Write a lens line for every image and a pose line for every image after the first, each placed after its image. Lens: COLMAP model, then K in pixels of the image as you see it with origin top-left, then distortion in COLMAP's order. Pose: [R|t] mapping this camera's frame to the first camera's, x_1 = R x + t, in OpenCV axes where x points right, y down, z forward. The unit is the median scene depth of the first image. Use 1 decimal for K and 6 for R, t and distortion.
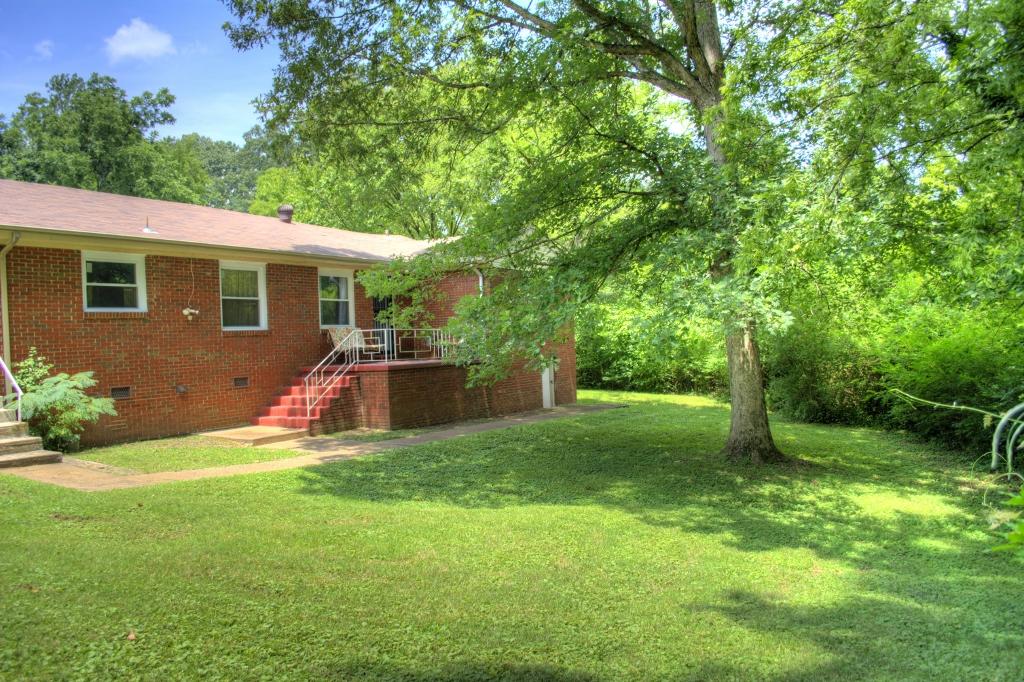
lens RADIAL K [[821.5, 0, 509.4], [0, 821.5, 339.5], [0, 0, 1]] dist [-0.083926, 0.010354]
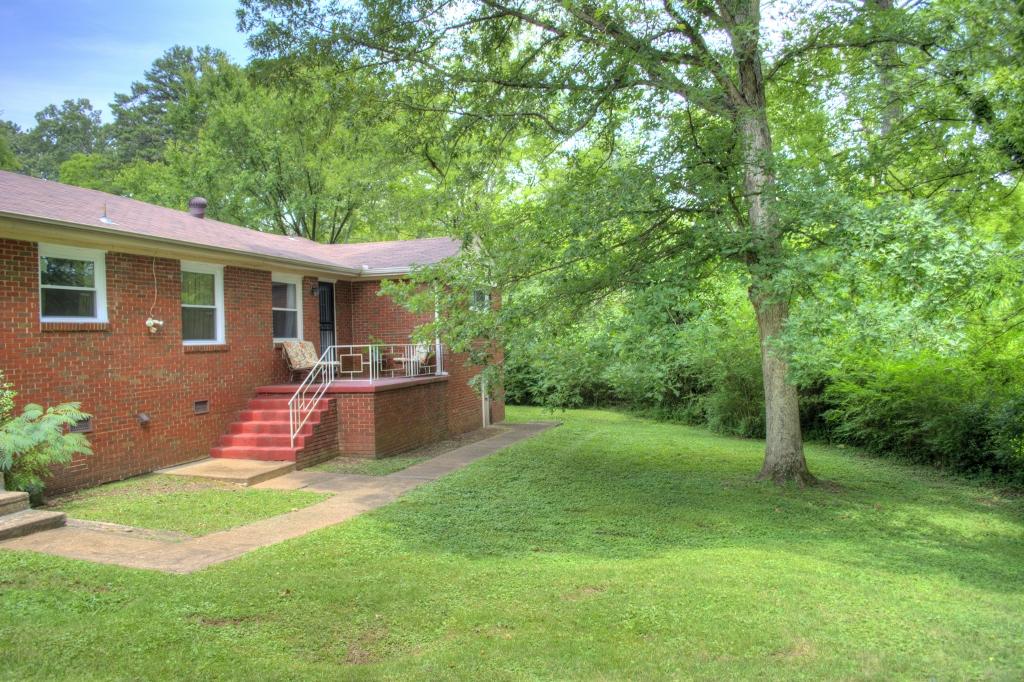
lens RADIAL K [[820.5, 0, 509.3], [0, 820.5, 340.3], [0, 0, 1]] dist [-0.083250, 0.008919]
pose [[0.966054, 0.011017, 0.258104, -0.258515], [-0.009475, 0.999929, -0.007217, -0.013968], [-0.258165, 0.004526, 0.966090, 0.123422]]
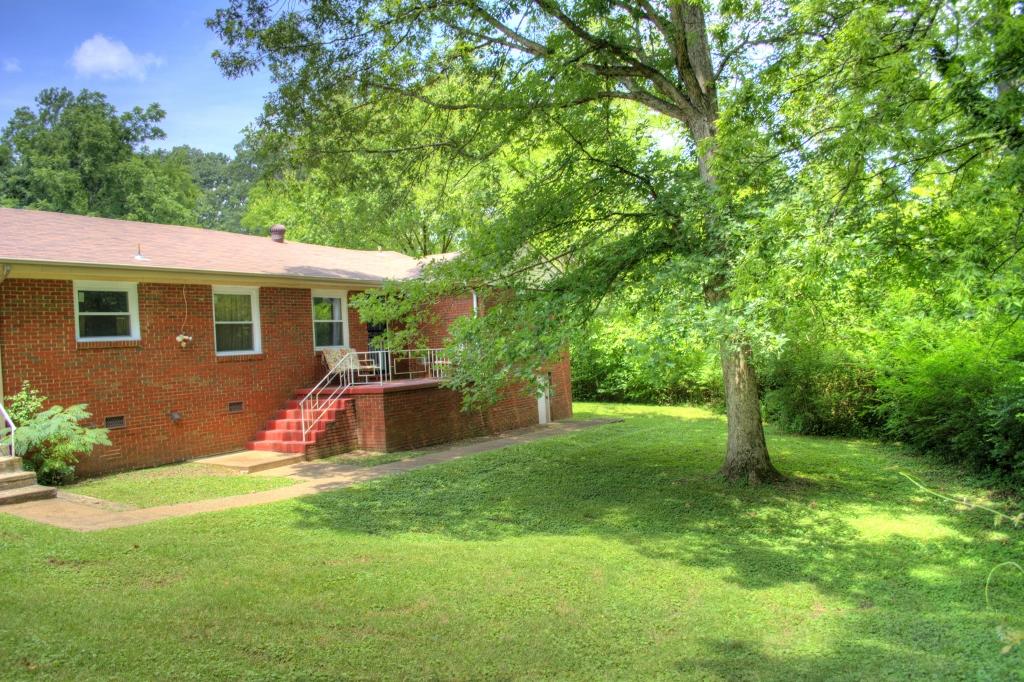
lens RADIAL K [[820.5, 0, 509.3], [0, 820.5, 340.3], [0, 0, 1]] dist [-0.083250, 0.008919]
pose [[0.999858, -0.015066, 0.007560, -0.001479], [0.015104, 0.999873, -0.005023, -0.020869], [-0.007483, 0.005136, 0.999959, 0.003409]]
